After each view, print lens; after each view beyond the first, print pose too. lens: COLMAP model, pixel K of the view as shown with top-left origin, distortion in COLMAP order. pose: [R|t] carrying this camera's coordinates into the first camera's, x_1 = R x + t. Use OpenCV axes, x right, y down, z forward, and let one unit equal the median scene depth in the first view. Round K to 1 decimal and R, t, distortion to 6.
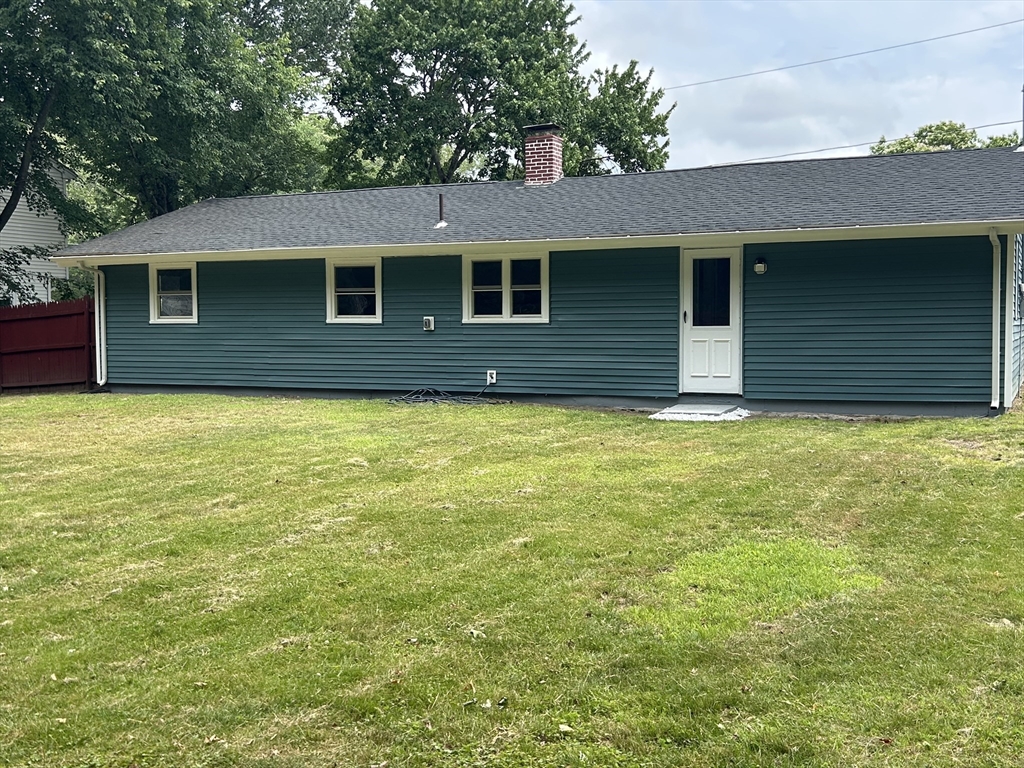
lens RADIAL K [[1135.5, 0, 507.6], [0, 1135.5, 386.2], [0, 0, 1]] dist [0.112743, -0.312788]
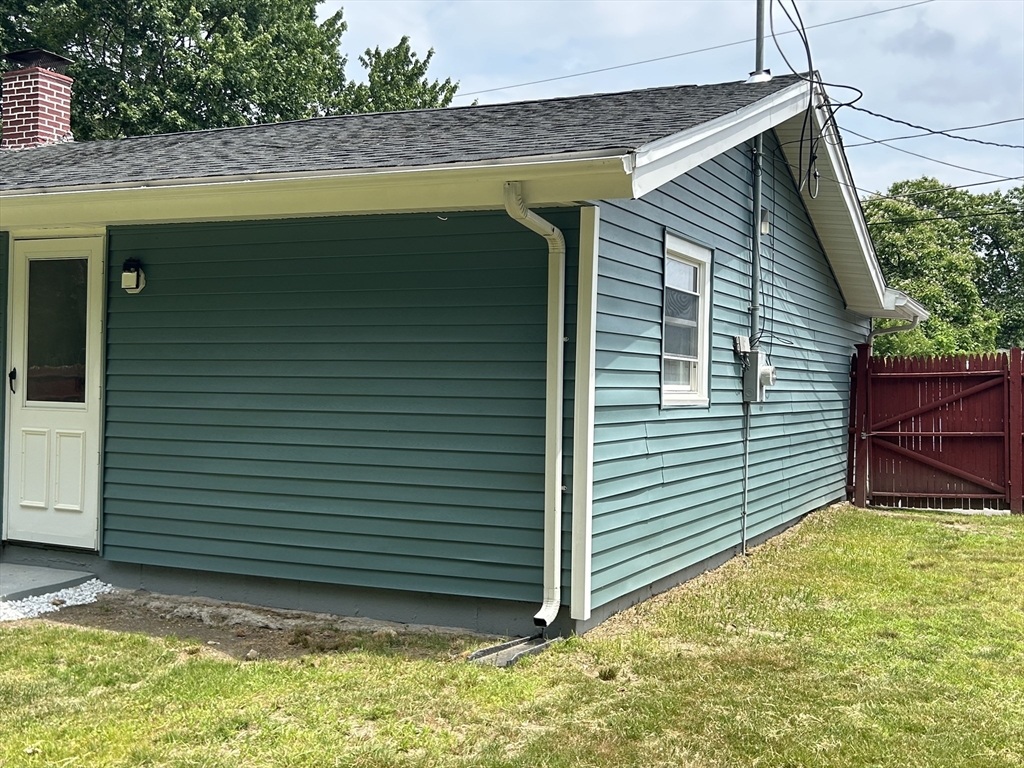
lens RADIAL K [[1131.3, 0, 511.1], [0, 1131.3, 362.4], [0, 0, 1]] dist [0.169371, -0.320857]
pose [[0.999620, 0.027196, -0.004517, 0.373752], [-0.027445, 0.997192, -0.069678, -0.041285], [0.002610, 0.069776, 0.997559, 0.528252]]
